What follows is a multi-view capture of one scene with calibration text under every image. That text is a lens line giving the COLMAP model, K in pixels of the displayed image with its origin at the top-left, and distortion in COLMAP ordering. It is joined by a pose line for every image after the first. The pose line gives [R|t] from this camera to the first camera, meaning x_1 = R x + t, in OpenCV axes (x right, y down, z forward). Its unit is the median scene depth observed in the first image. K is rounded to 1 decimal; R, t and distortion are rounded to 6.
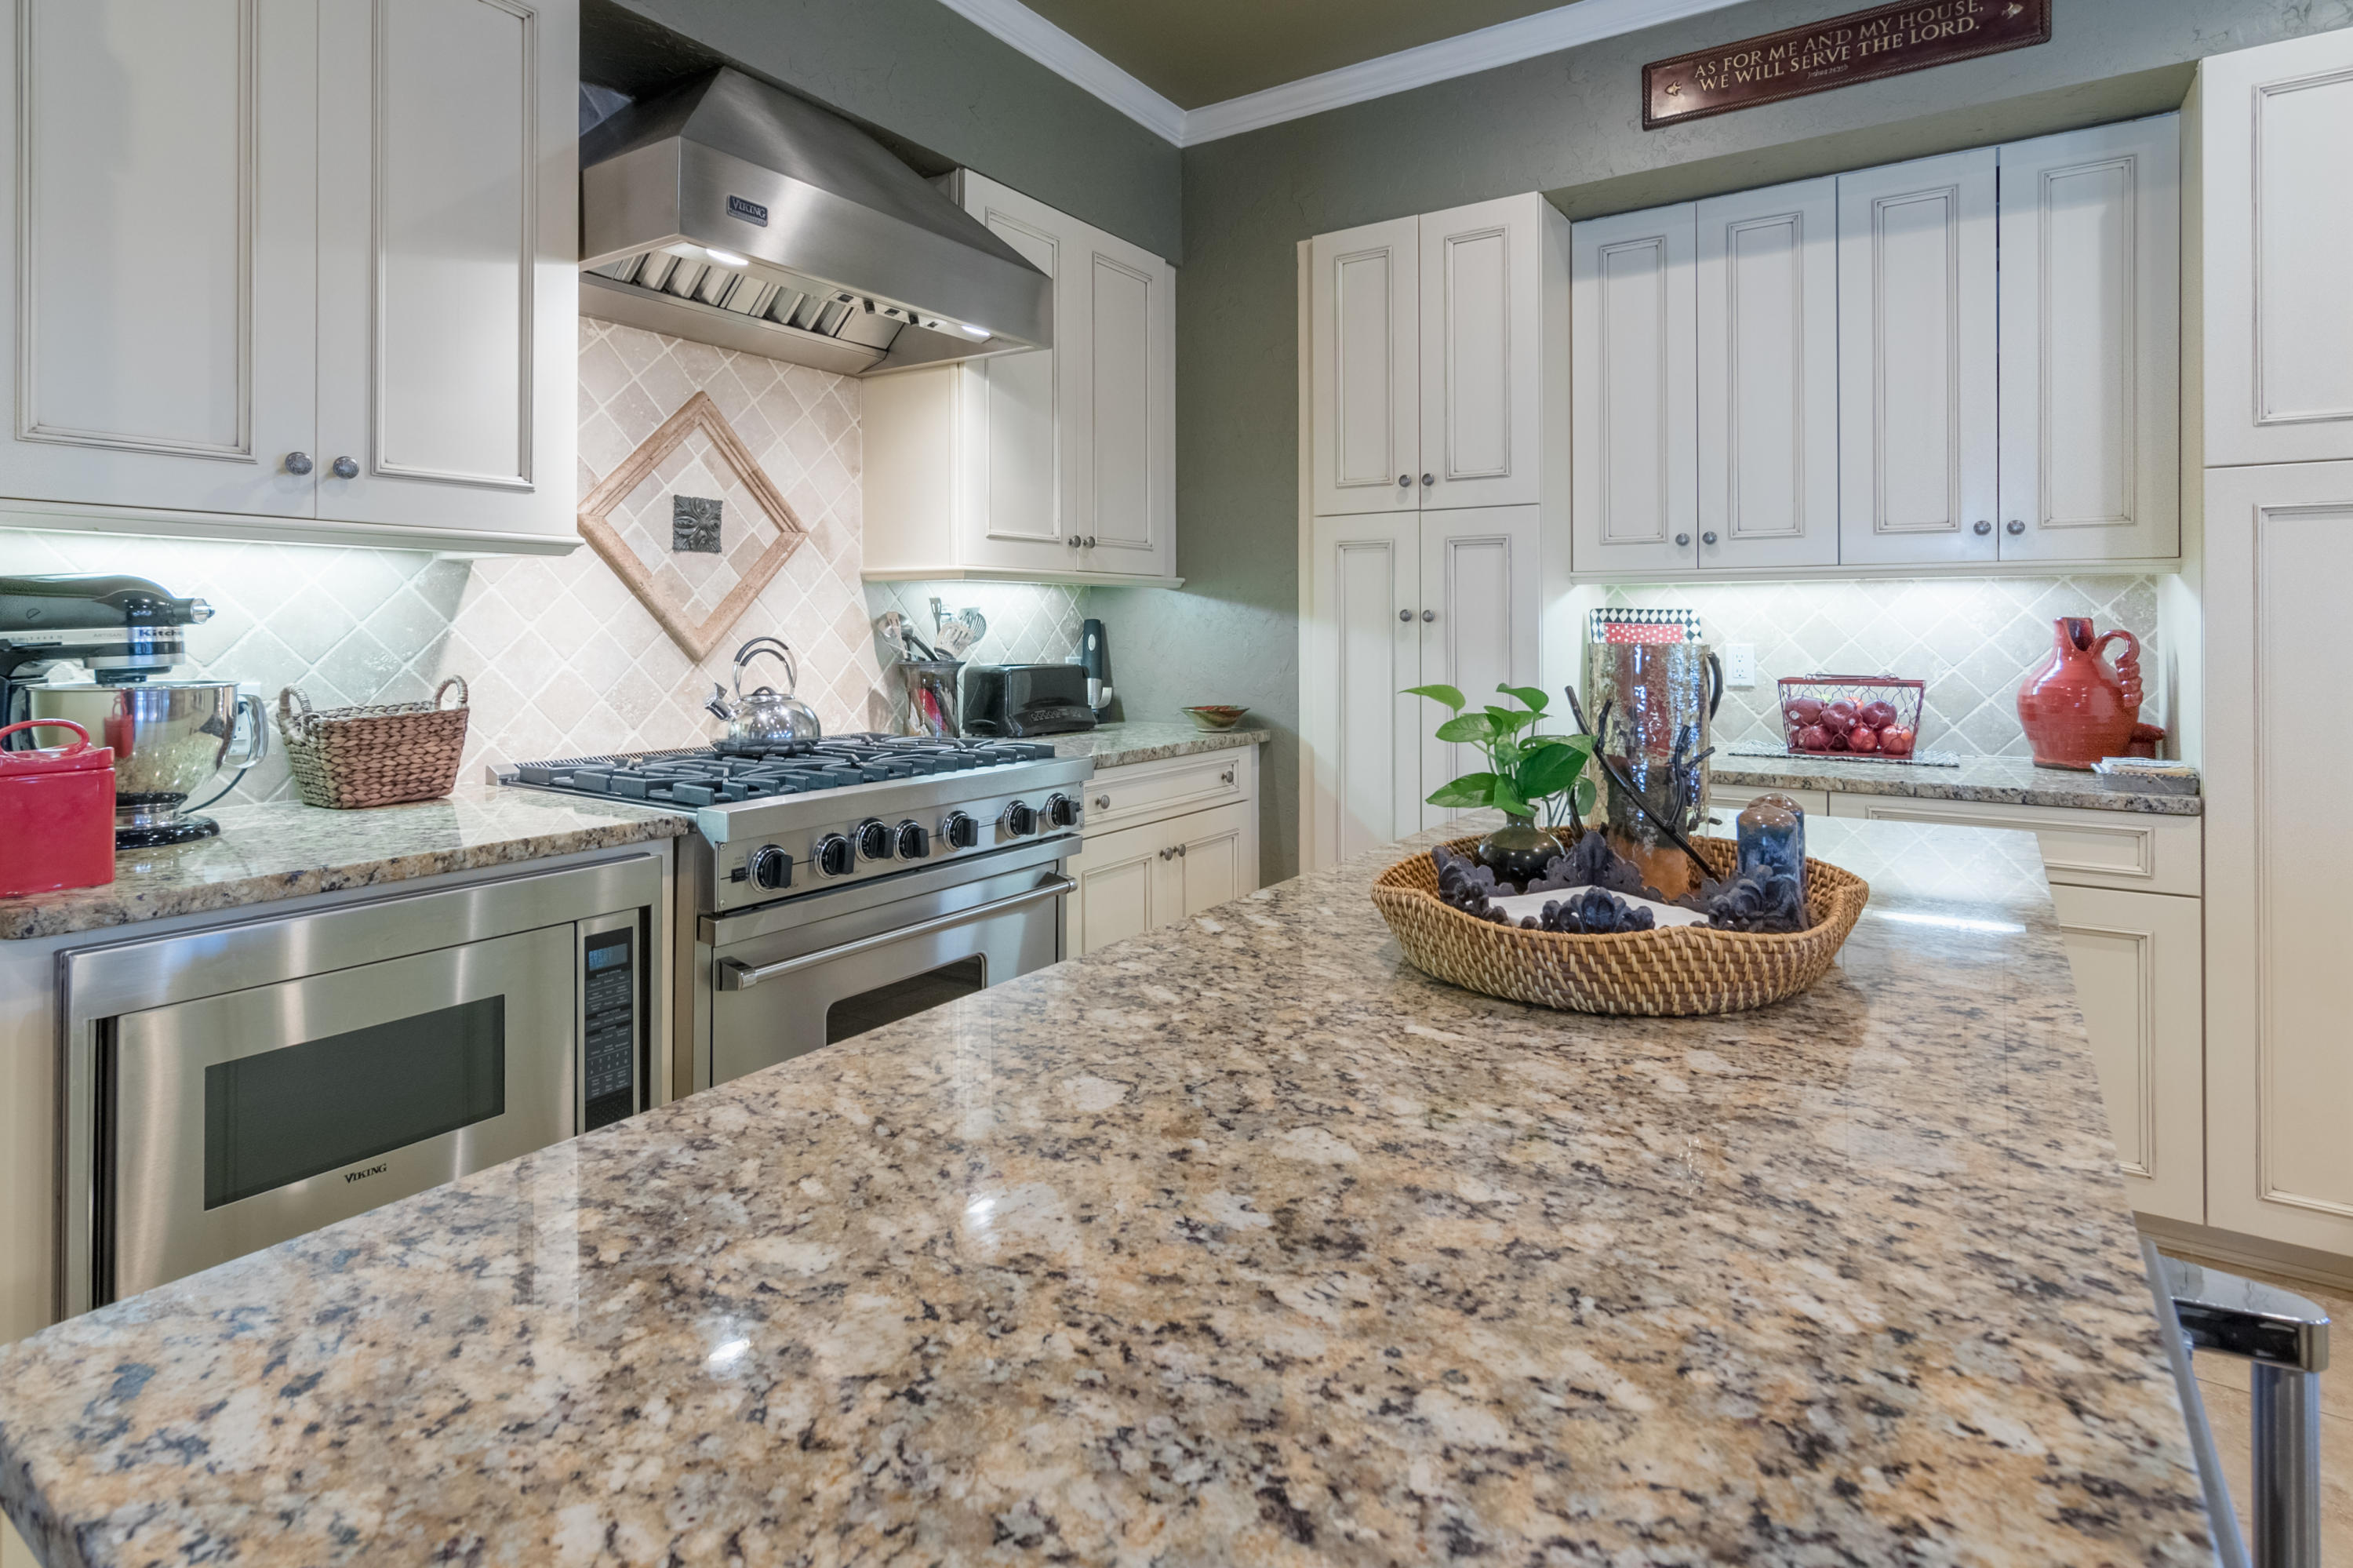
lens RADIAL K [[1201.8, 0, 1173.6], [0, 1201.8, 628.8], [0, 0, 1]] dist [-0.002729, -0.000081]
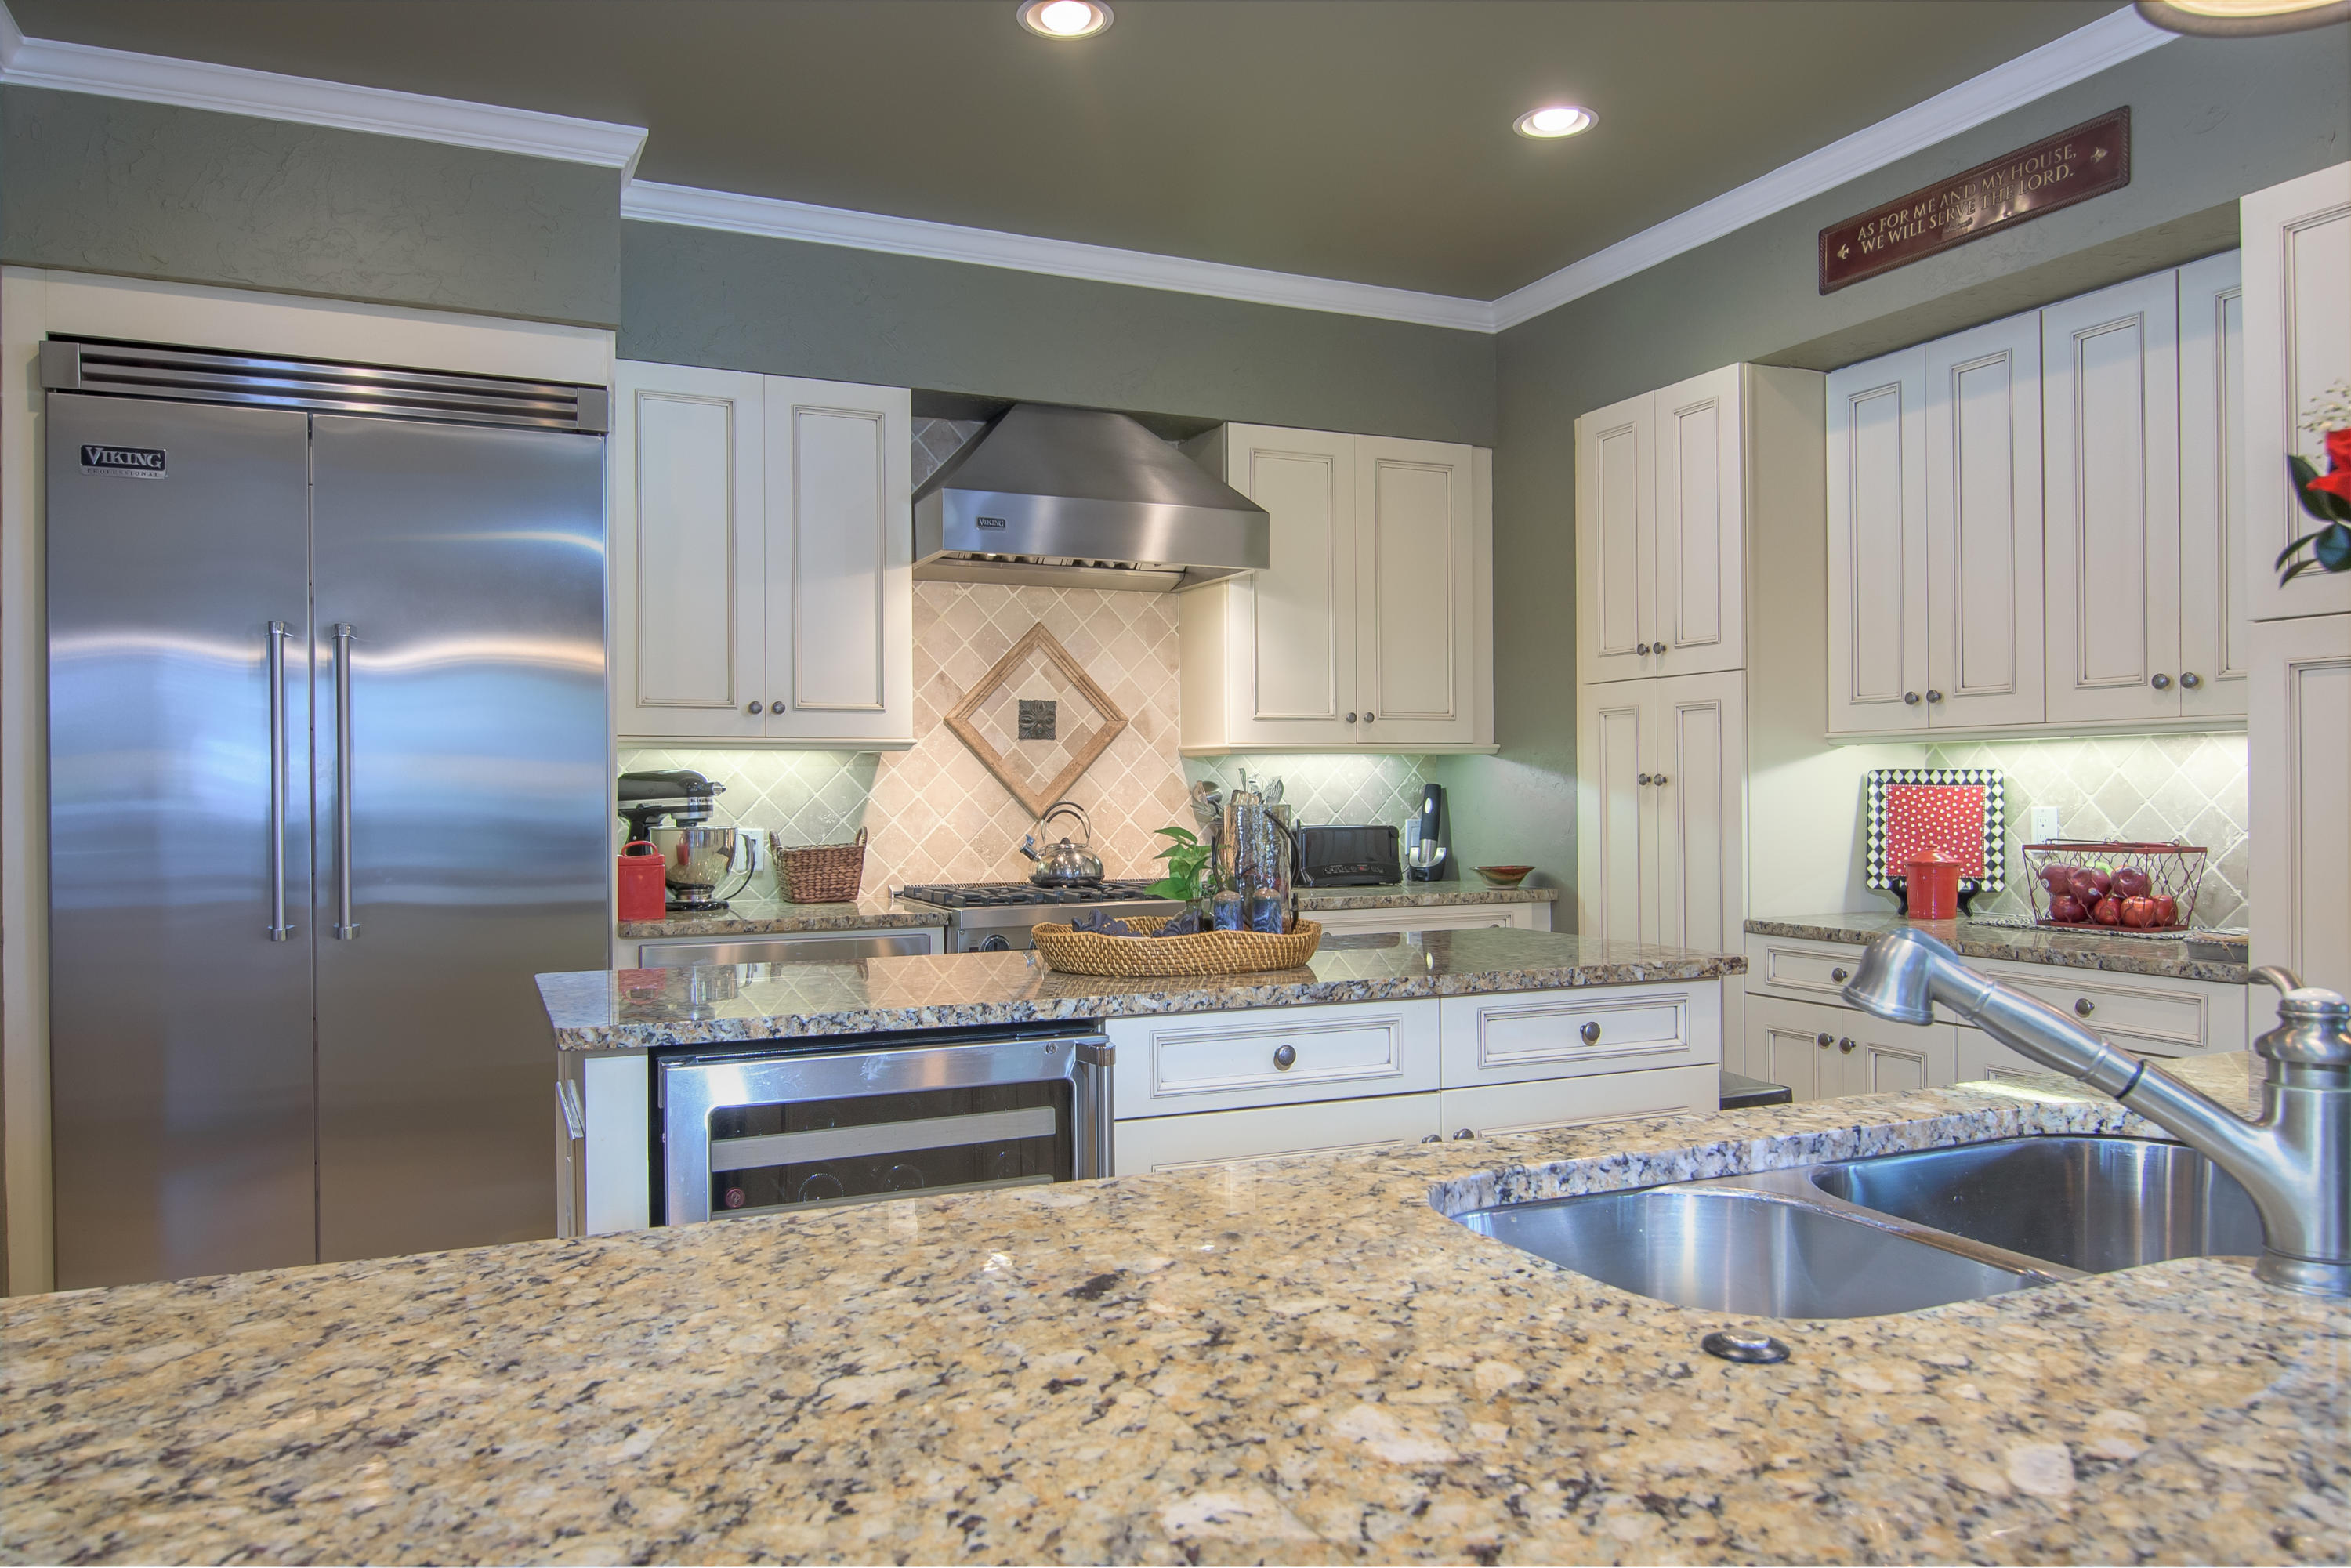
lens RADIAL K [[1617.2, 0, 1161.3], [0, 1617.2, 799.1], [0, 0, 1]] dist [0.001272, -0.052064]
pose [[0.844256, -0.003614, -0.535927, 0.701717], [0.005971, 0.999979, 0.002664, -0.000495], [0.535906, -0.005449, 0.844260, -0.473683]]
